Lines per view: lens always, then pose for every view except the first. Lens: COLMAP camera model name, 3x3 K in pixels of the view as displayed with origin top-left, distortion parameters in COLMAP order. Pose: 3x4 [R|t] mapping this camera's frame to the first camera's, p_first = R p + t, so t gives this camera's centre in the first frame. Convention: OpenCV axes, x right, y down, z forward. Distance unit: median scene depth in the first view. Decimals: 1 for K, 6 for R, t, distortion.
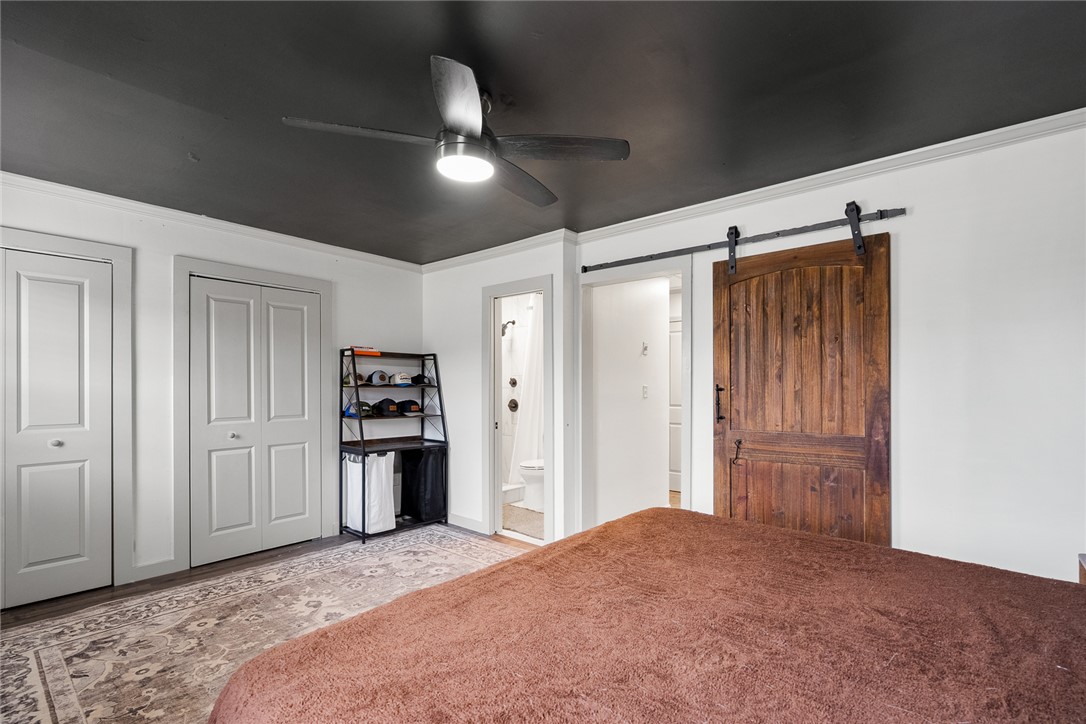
lens RADIAL K [[495.8, 0, 542.9], [0, 495.8, 389.5], [0, 0, 1]] dist [-0.009844, 0.000878]
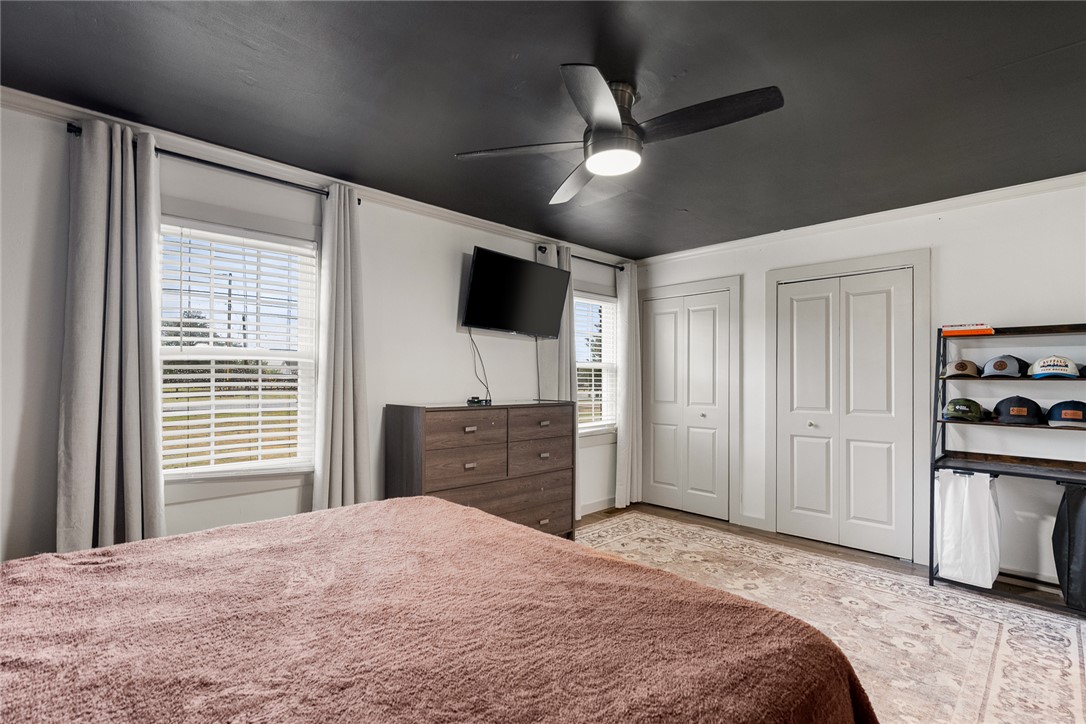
lens RADIAL K [[495.8, 0, 532.9], [0, 495.8, 371.9], [0, 0, 1]] dist [-0.009844, 0.000878]
pose [[-0.104441, -0.010895, -0.994471, 0.546081], [-0.006316, 0.999927, -0.010291, -0.005606], [0.994511, 0.005206, -0.104502, 0.561412]]
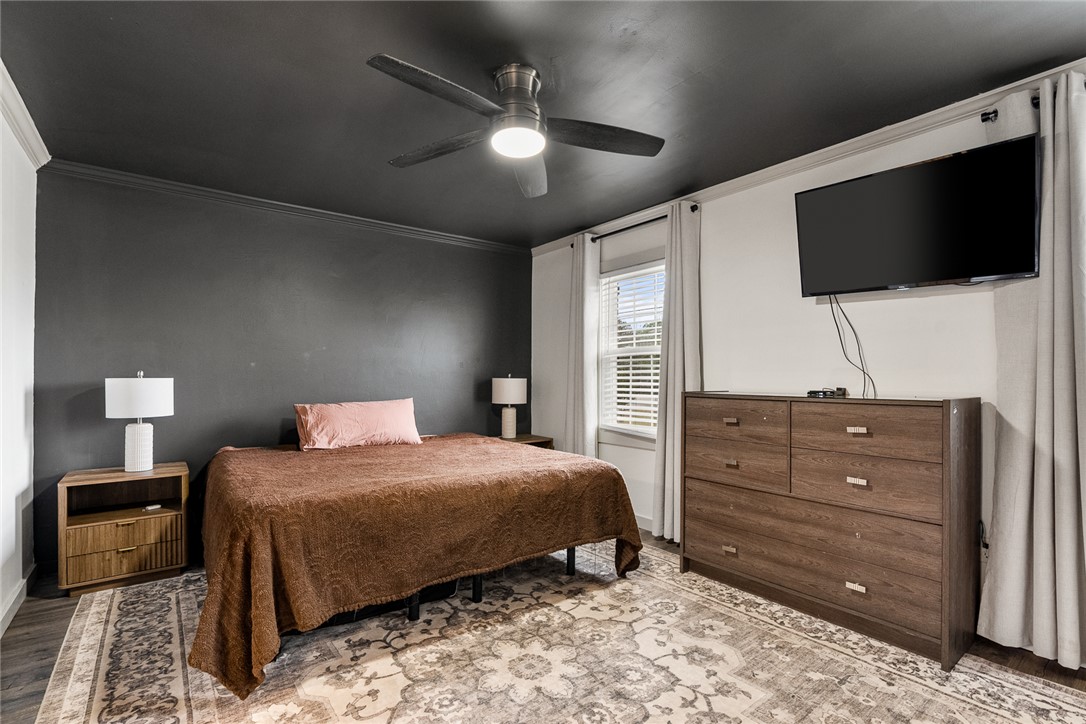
lens RADIAL K [[495.8, 0, 551.5], [0, 495.8, 381.1], [0, 0, 1]] dist [-0.009844, 0.000878]
pose [[-0.982007, -0.008293, 0.188664, -0.243818], [-0.006787, 0.999940, 0.008625, 0.024156], [-0.188724, 0.007190, -0.982004, 1.210782]]
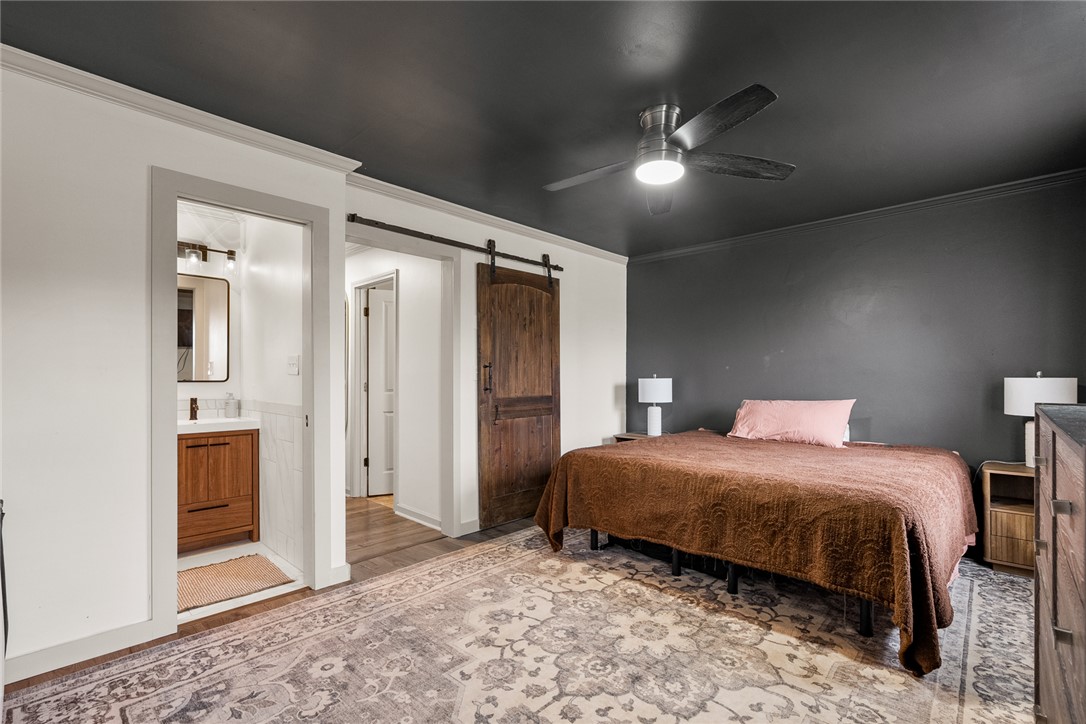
lens RADIAL K [[495.8, 0, 551.5], [0, 495.8, 376.9], [0, 0, 1]] dist [-0.009844, 0.000878]
pose [[0.027485, -0.002555, 0.999619, -0.808062], [0.007589, 0.999968, 0.002347, 0.021530], [-0.999593, 0.007522, 0.027503, 0.733010]]
